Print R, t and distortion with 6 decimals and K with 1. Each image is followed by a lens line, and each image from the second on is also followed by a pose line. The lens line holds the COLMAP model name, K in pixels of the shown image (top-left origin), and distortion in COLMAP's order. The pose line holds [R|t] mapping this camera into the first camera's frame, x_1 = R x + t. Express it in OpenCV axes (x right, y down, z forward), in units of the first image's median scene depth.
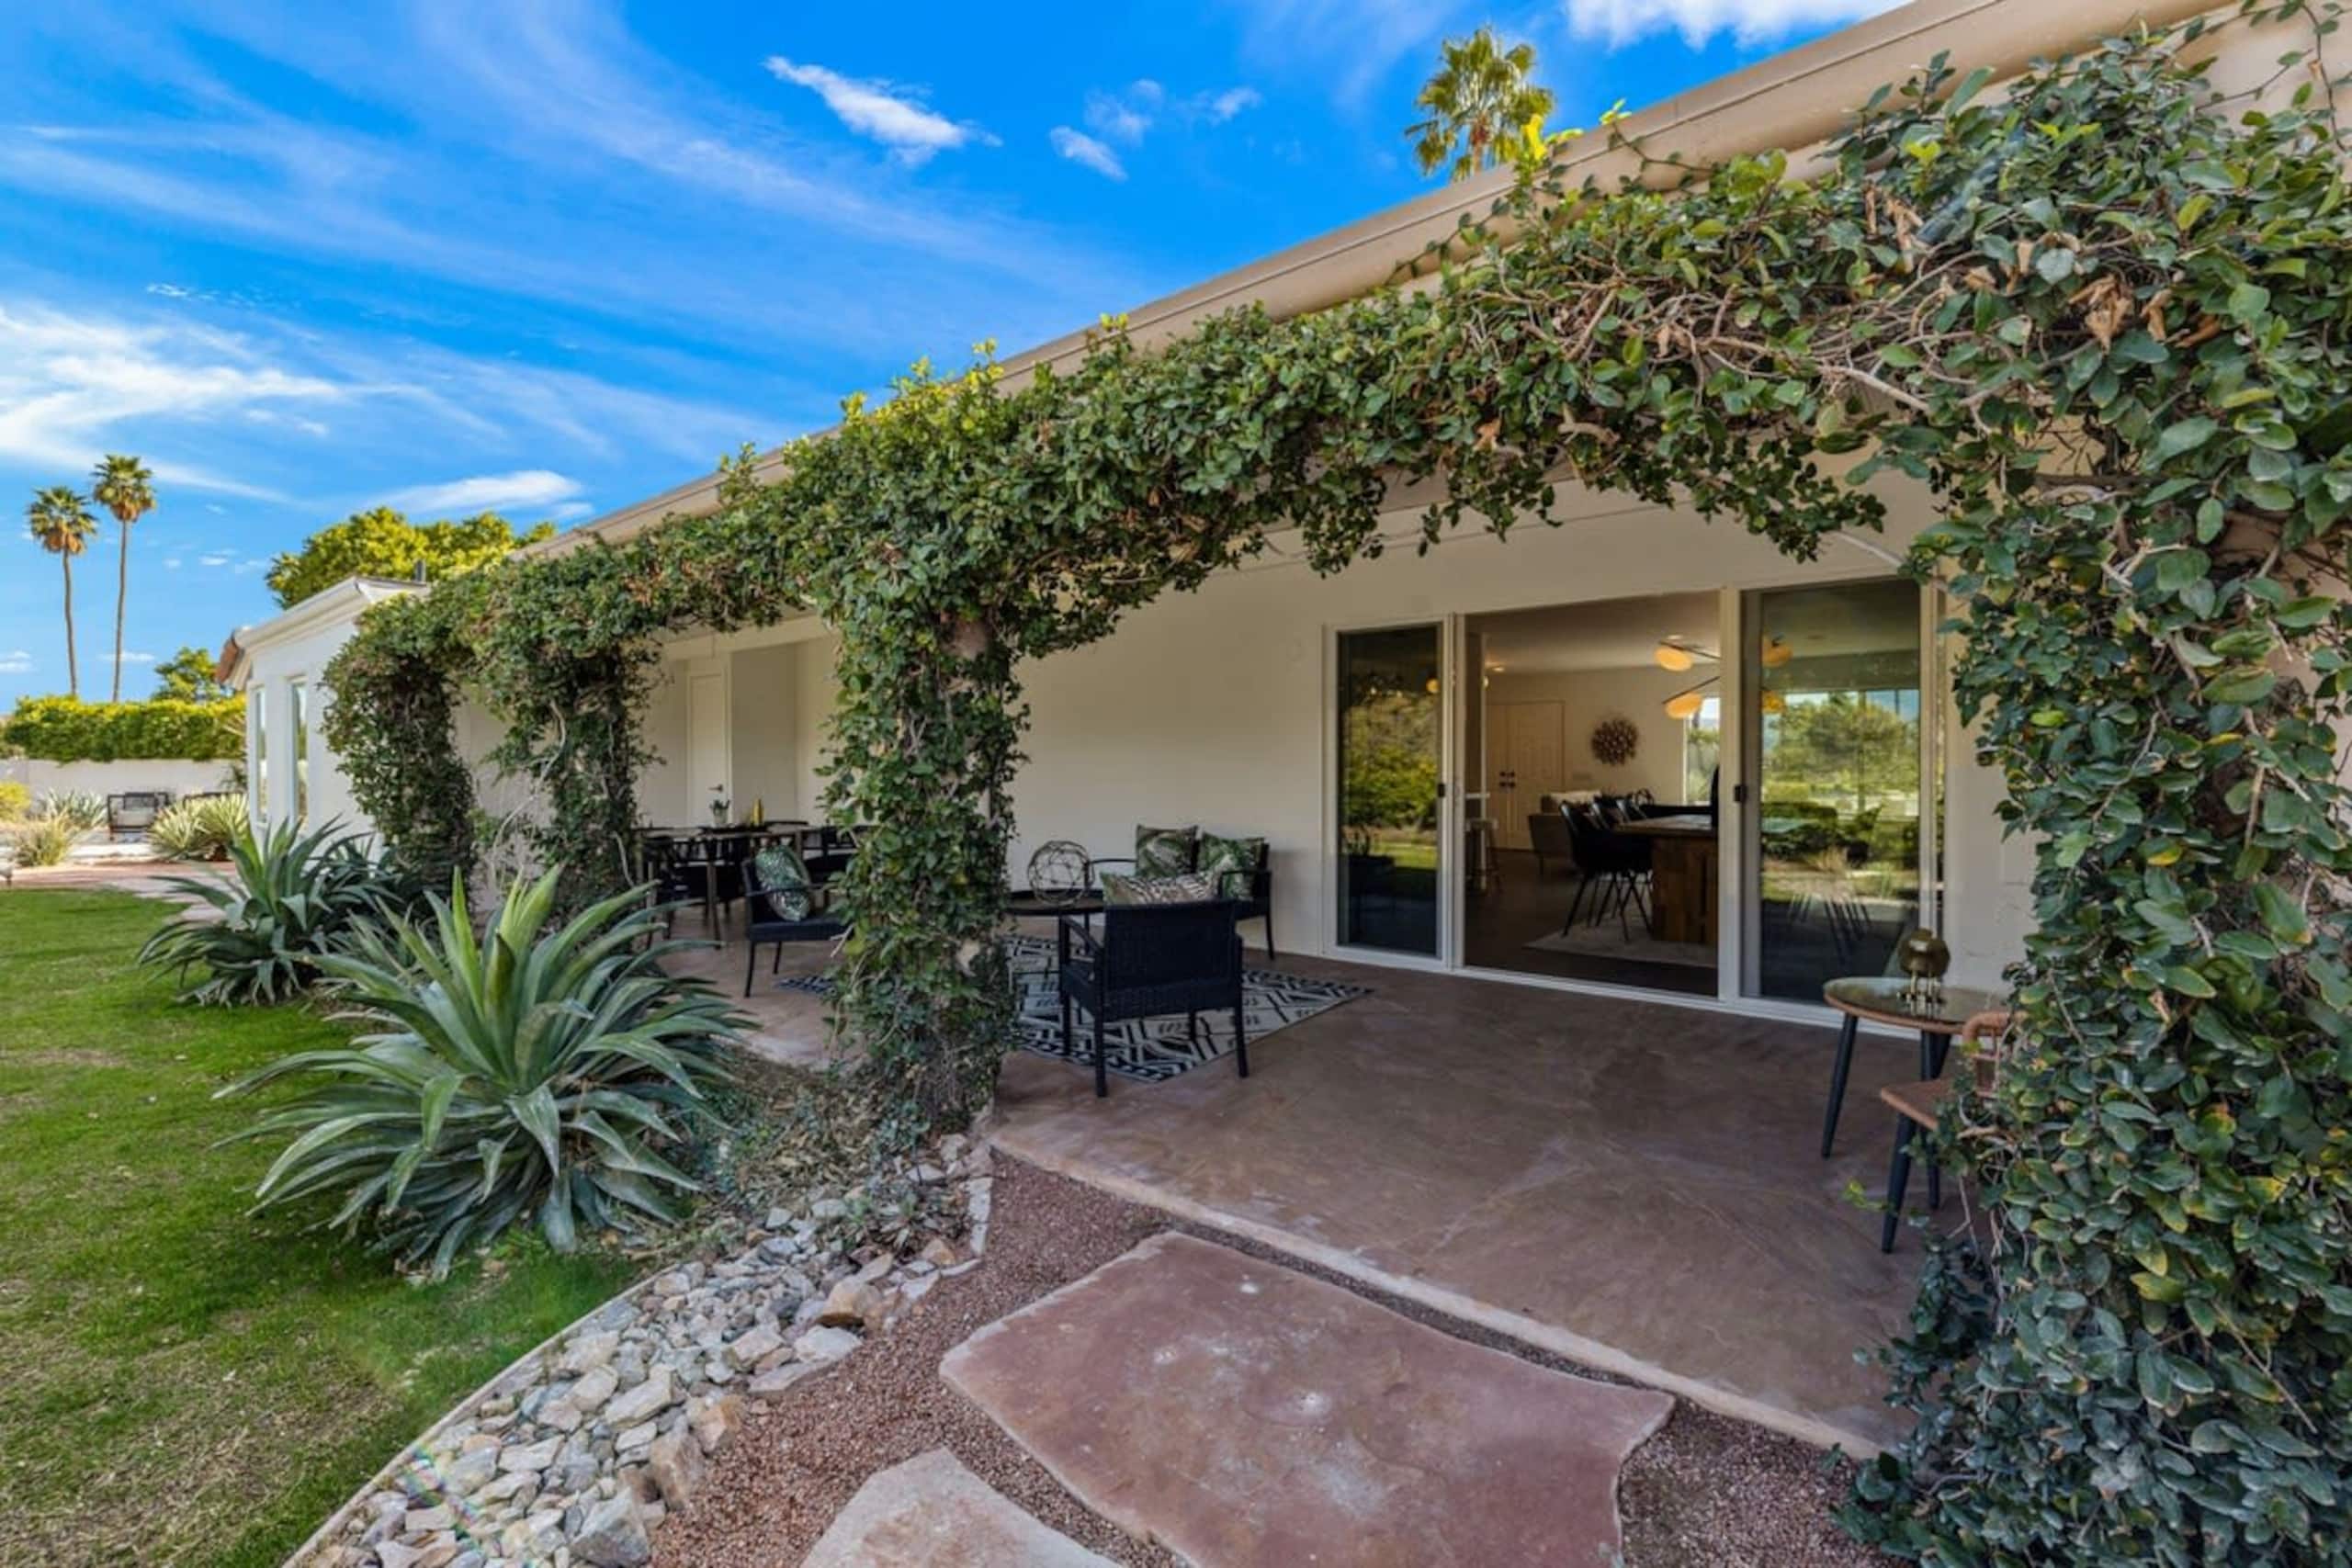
lens RADIAL K [[974.9, 0, 1176.0], [0, 974.9, 784.0], [0, 0, 1]] dist [-0.000831, -0.000245]
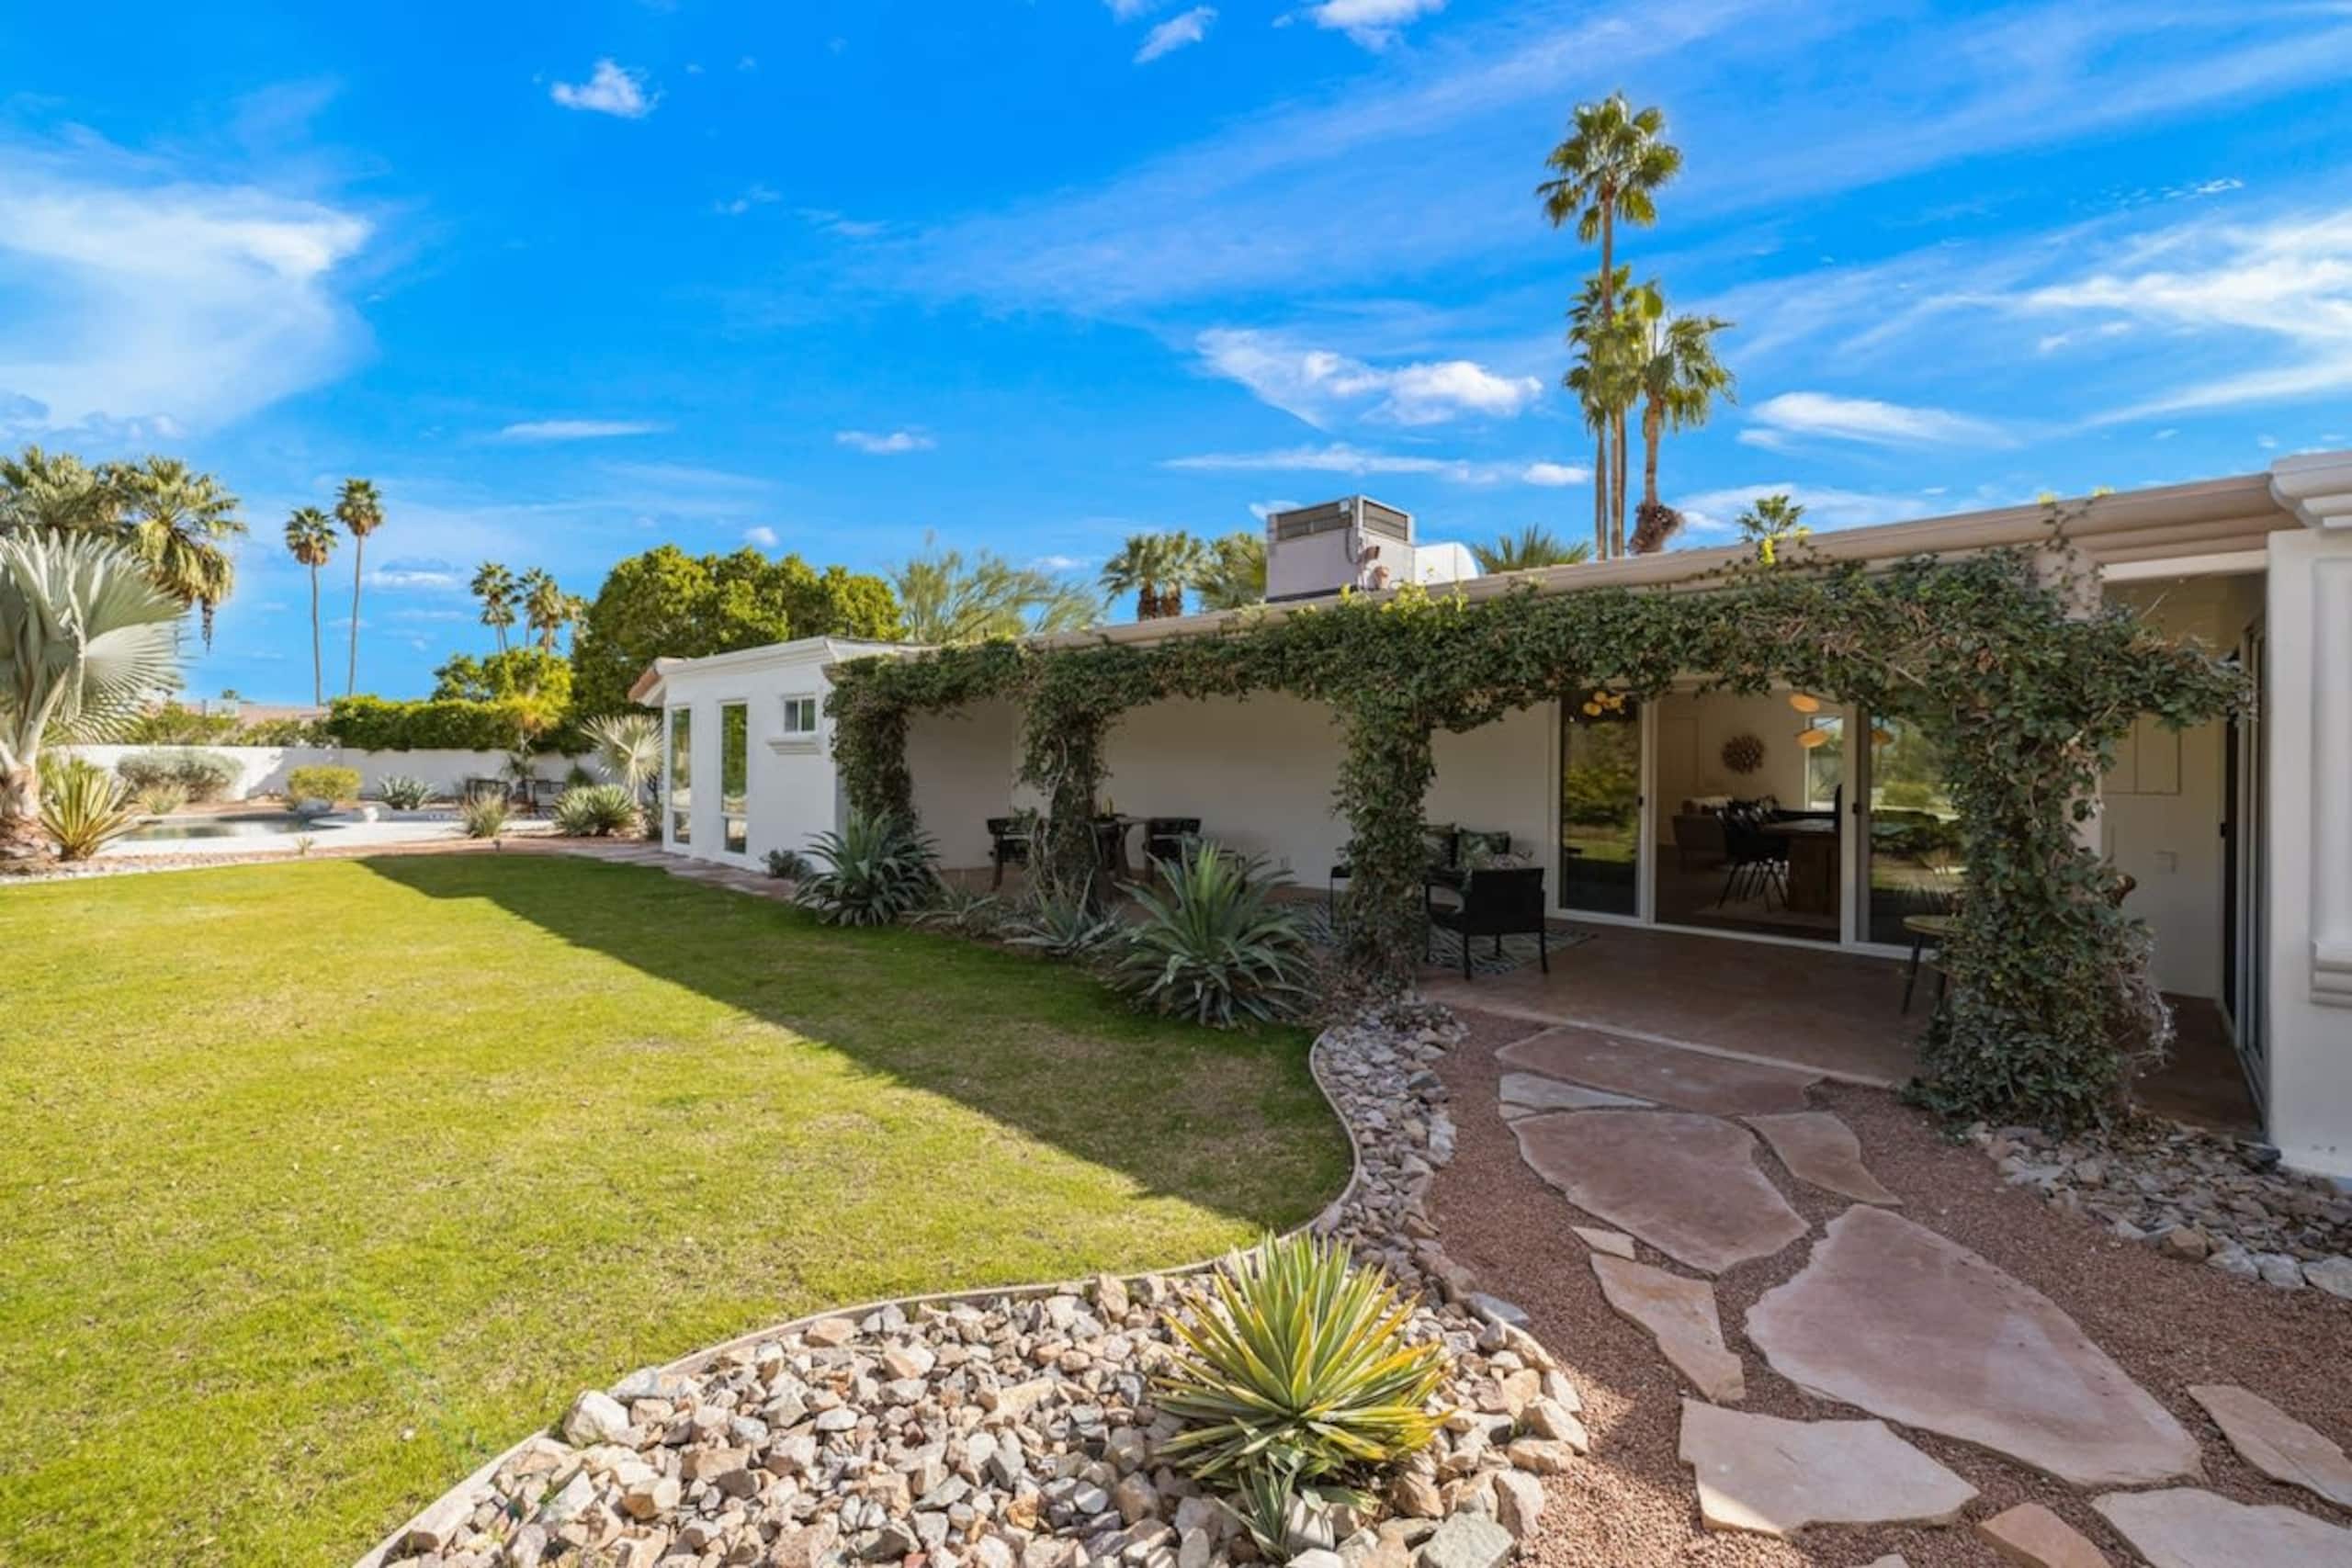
lens RADIAL K [[963.1, 0, 1184.4], [0, 963.1, 764.3], [0, 0, 1]] dist [-0.001419, -0.000124]
pose [[0.996259, 0.010983, -0.085717, -0.223878], [-0.012002, 0.999863, -0.011375, -0.019568], [0.085580, 0.012361, 0.996255, -0.388657]]
